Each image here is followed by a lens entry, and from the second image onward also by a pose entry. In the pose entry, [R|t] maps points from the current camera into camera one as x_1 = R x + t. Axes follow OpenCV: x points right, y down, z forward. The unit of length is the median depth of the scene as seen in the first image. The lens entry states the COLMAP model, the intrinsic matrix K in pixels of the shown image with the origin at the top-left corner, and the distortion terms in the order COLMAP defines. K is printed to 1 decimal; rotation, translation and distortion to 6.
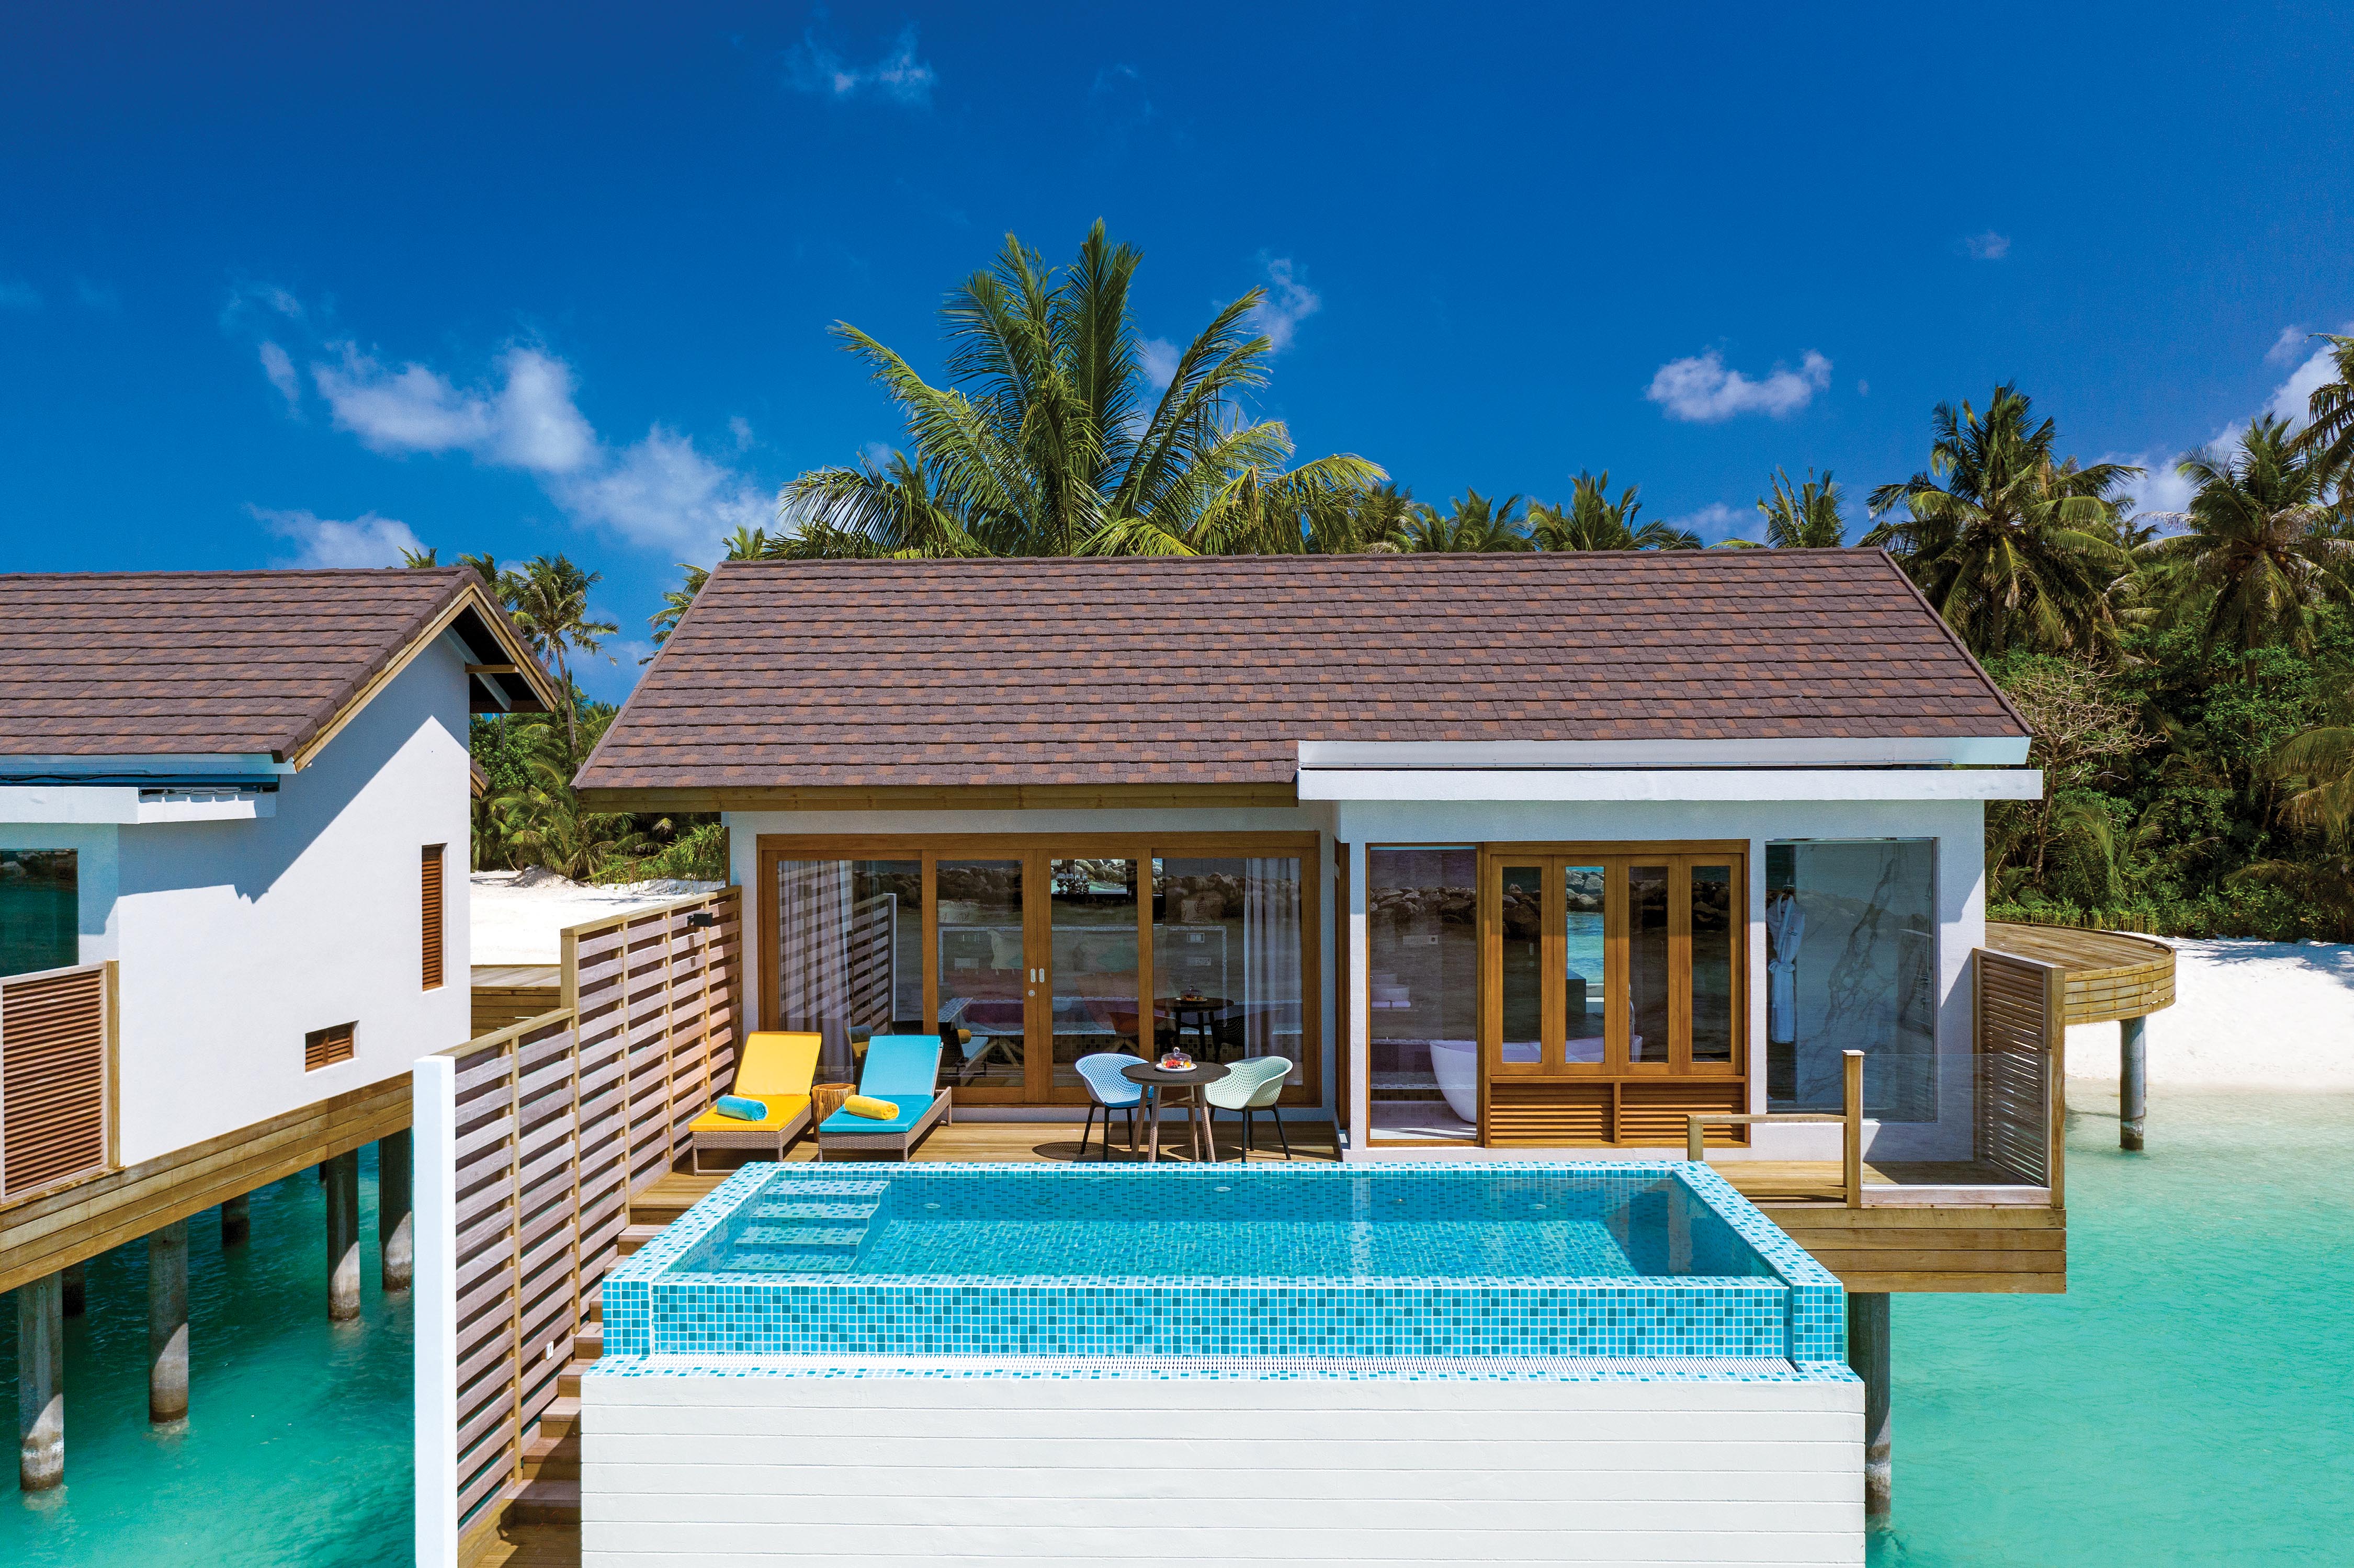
lens RADIAL K [[1902.6, 0, 1162.0], [0, 1902.6, 793.0], [0, 0, 1]] dist [-0.035141, 0.035872]
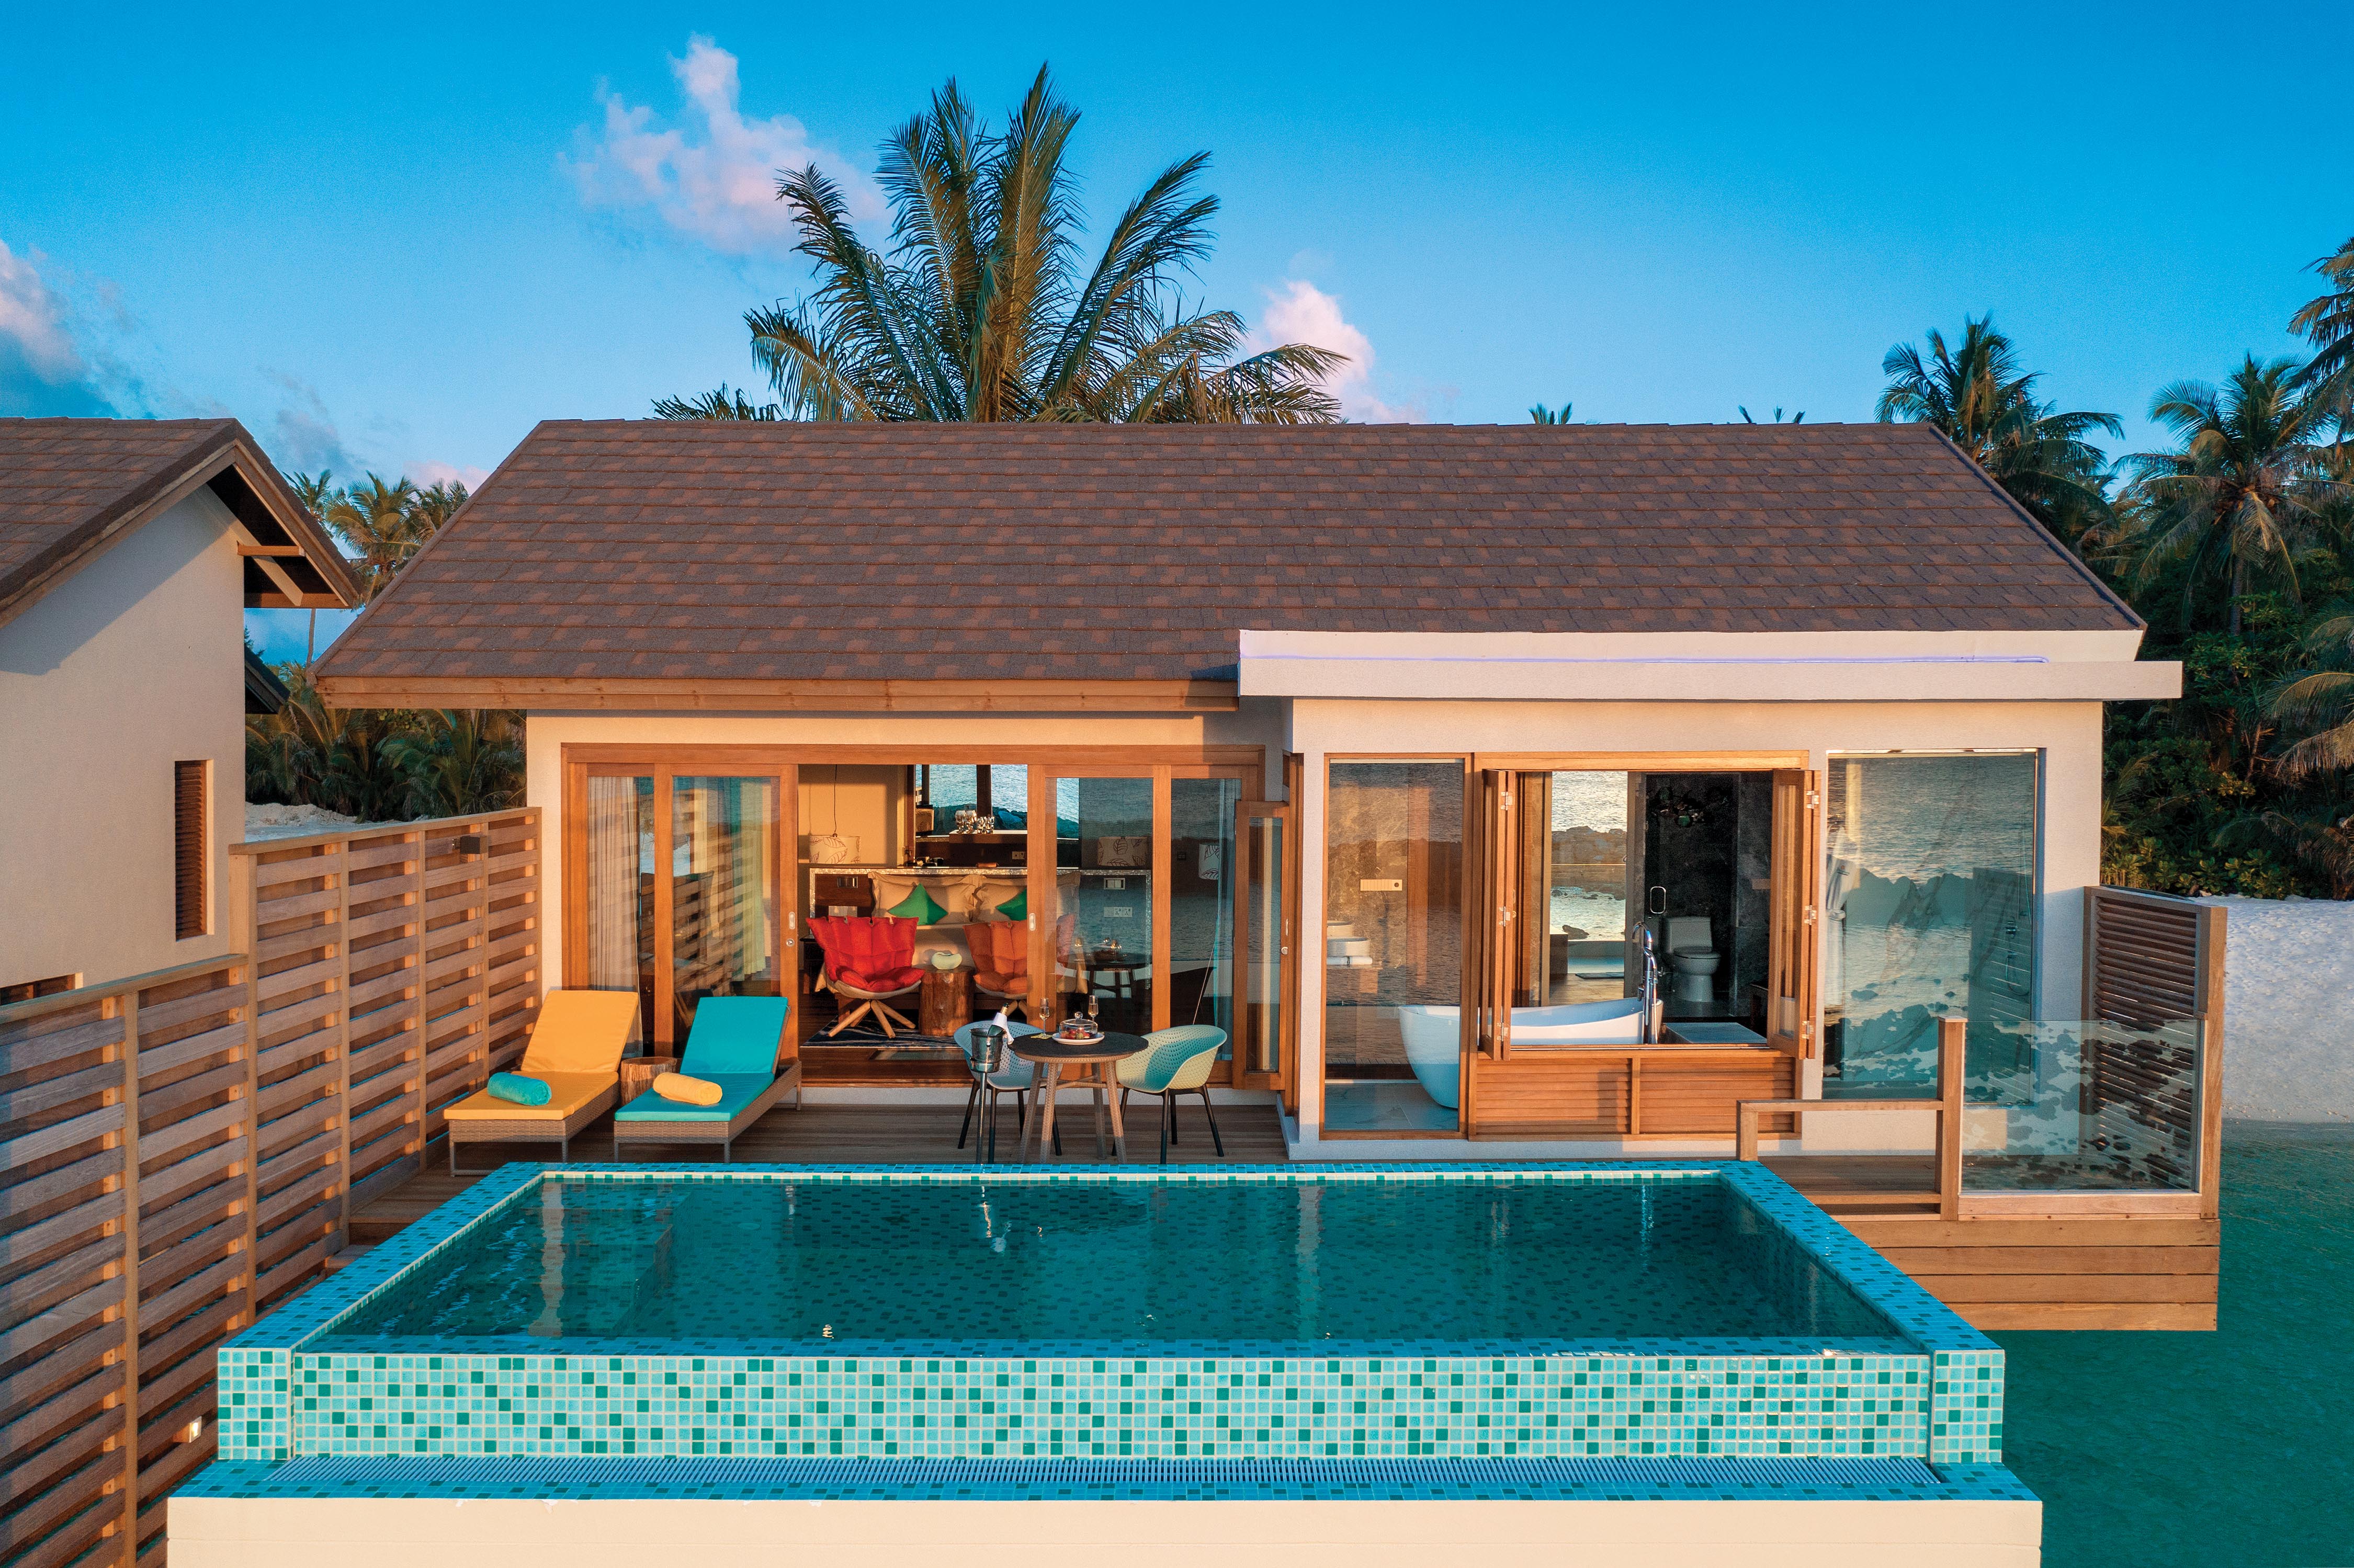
lens RADIAL K [[1902.6, 0, 1174.7], [0, 1902.6, 769.1], [0, 0, 1]] dist [-0.035141, 0.035872]
pose [[0.999335, 0.007179, 0.035741, 0.024519], [-0.007431, 0.999948, 0.006913, 0.038959], [-0.035689, -0.007174, 0.999337, 0.304668]]
